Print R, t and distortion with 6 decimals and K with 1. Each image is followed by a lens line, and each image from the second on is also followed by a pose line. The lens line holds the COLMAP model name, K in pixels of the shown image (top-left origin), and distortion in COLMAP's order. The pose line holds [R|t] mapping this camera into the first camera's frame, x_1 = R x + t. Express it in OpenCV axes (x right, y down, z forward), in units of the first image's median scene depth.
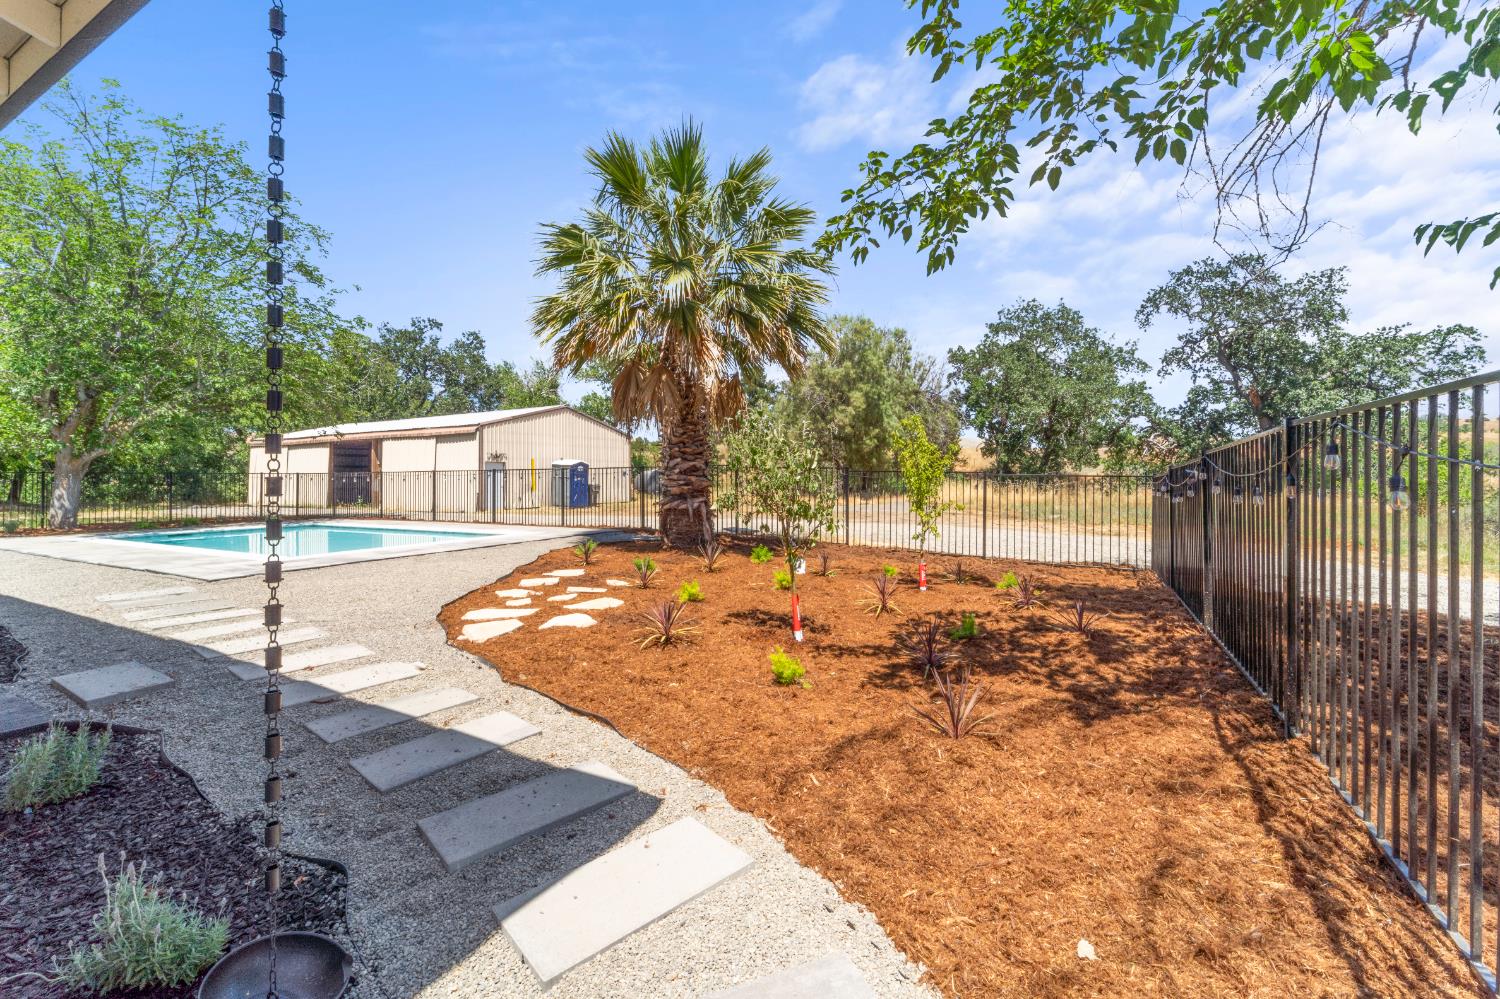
lens RADIAL K [[609.0, 0, 752.6], [0, 609.0, 472.5], [0, 0, 1]] dist [0.001810, -0.000059]
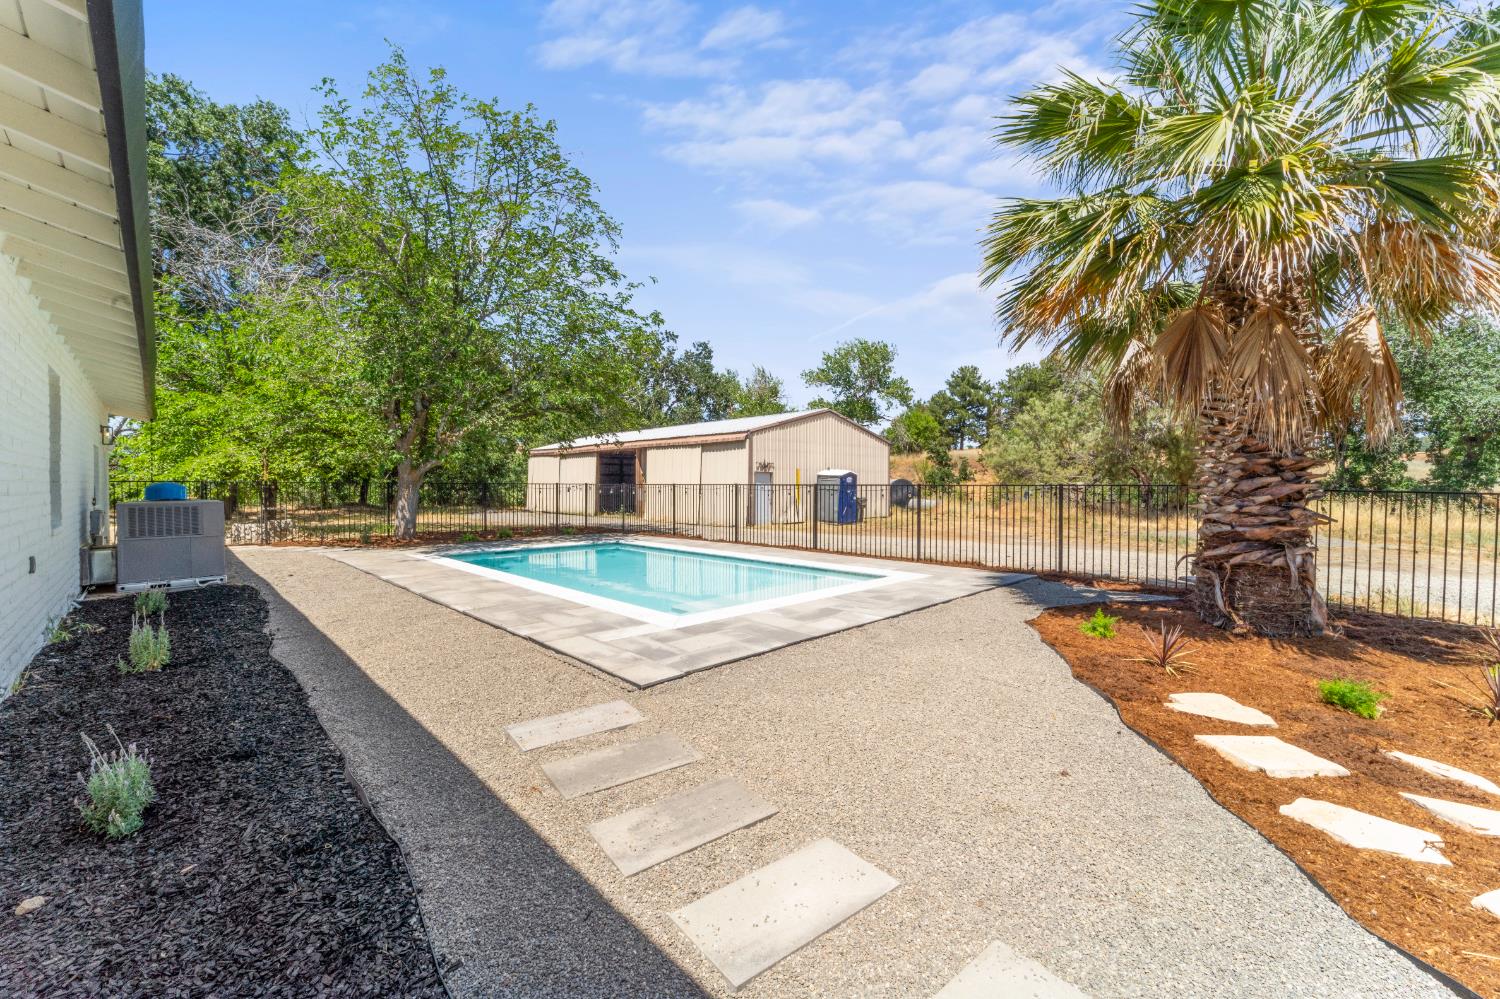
lens RADIAL K [[598.5, 0, 749.9], [0, 598.5, 496.2], [0, 0, 1]] dist [0.000820, 0.000024]
pose [[0.954644, 0.016165, -0.297311, -0.167773], [-0.007748, 0.999536, 0.029469, -0.007286], [0.297649, -0.025829, 0.954326, 0.130635]]
